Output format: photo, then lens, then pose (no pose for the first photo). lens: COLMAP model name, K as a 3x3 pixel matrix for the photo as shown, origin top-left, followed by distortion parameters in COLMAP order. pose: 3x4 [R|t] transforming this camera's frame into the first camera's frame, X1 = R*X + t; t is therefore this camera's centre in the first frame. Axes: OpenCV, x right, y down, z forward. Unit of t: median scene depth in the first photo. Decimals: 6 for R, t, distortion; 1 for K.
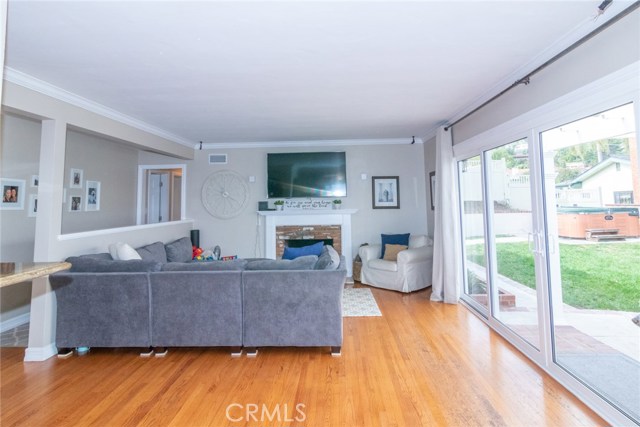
lens RADIAL K [[364.8, 0, 322.5], [0, 364.8, 168.9], [0, 0, 1]] dist [0.000058, 0.002315]
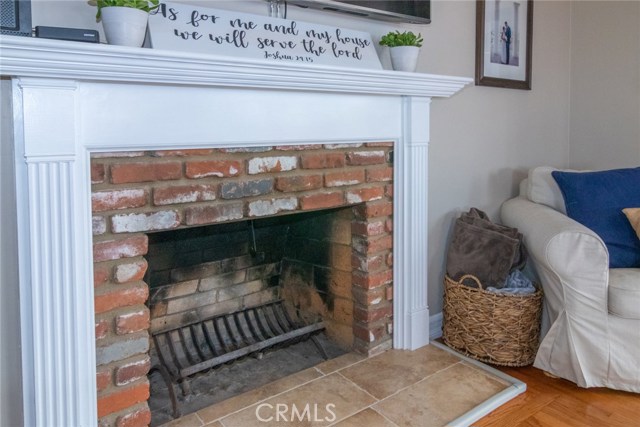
lens RADIAL K [[459.6, 0, 327.7], [0, 459.6, 147.6], [0, 0, 1]] dist [-0.006817, 0.005058]
pose [[0.783247, -0.014816, 0.621534, -0.181196], [-0.062095, 0.992853, 0.101918, 0.136402], [-0.618602, -0.118421, 0.776729, 0.839510]]
